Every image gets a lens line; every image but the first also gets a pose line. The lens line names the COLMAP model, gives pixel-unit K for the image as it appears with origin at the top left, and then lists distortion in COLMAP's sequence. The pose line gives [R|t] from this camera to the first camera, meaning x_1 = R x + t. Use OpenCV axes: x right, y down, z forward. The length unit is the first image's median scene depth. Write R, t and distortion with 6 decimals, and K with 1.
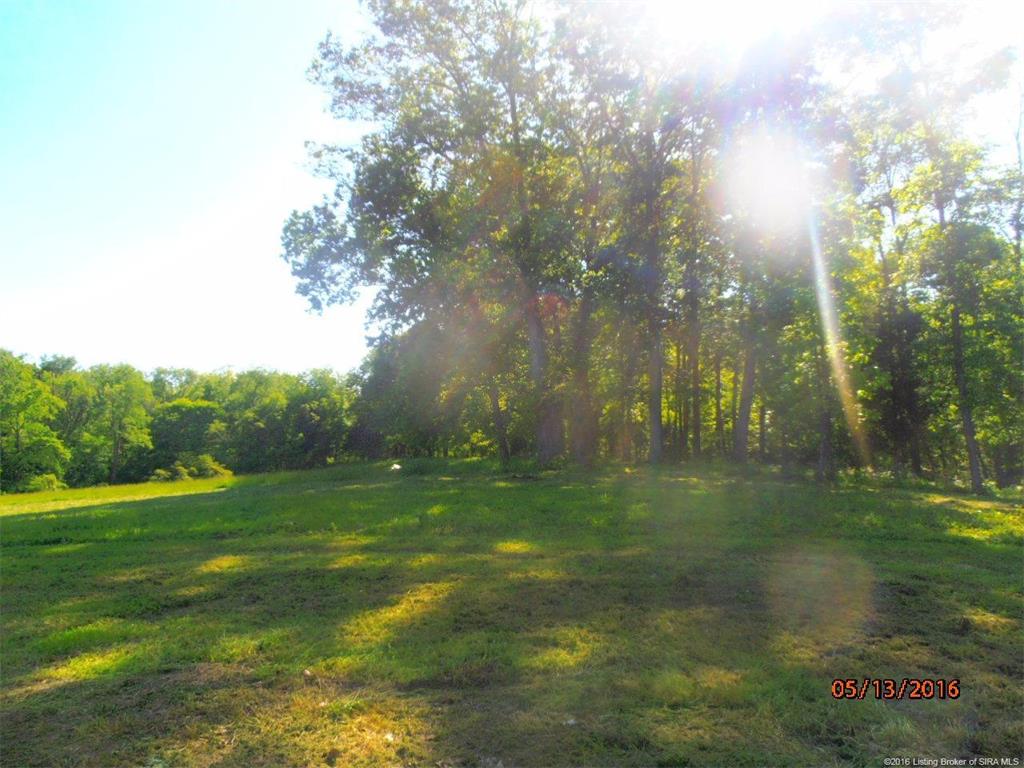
lens RADIAL K [[723.2, 0, 510.8], [0, 723.2, 380.9], [0, 0, 1]] dist [-0.010221, 0.009028]
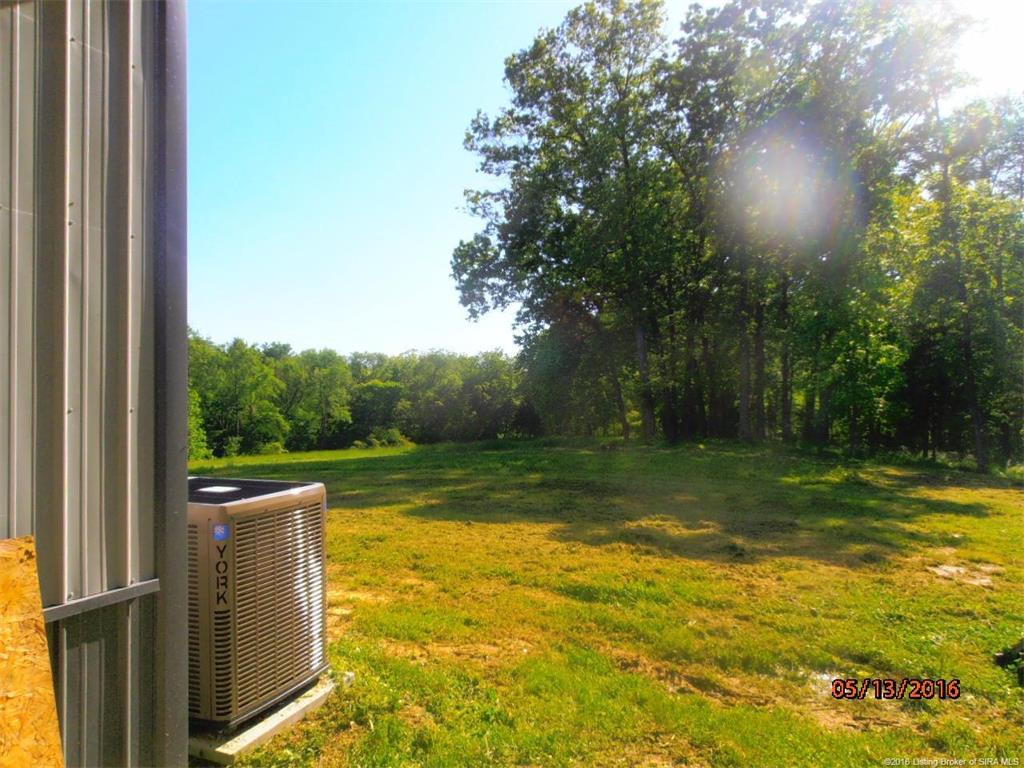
lens RADIAL K [[723.2, 0, 510.8], [0, 723.2, 380.9], [0, 0, 1]] dist [-0.010221, 0.009028]
pose [[0.971484, 0.003560, -0.237080, 0.112585], [0.003566, 0.999555, 0.029619, -0.028292], [0.237080, -0.029620, 0.971038, -0.265313]]
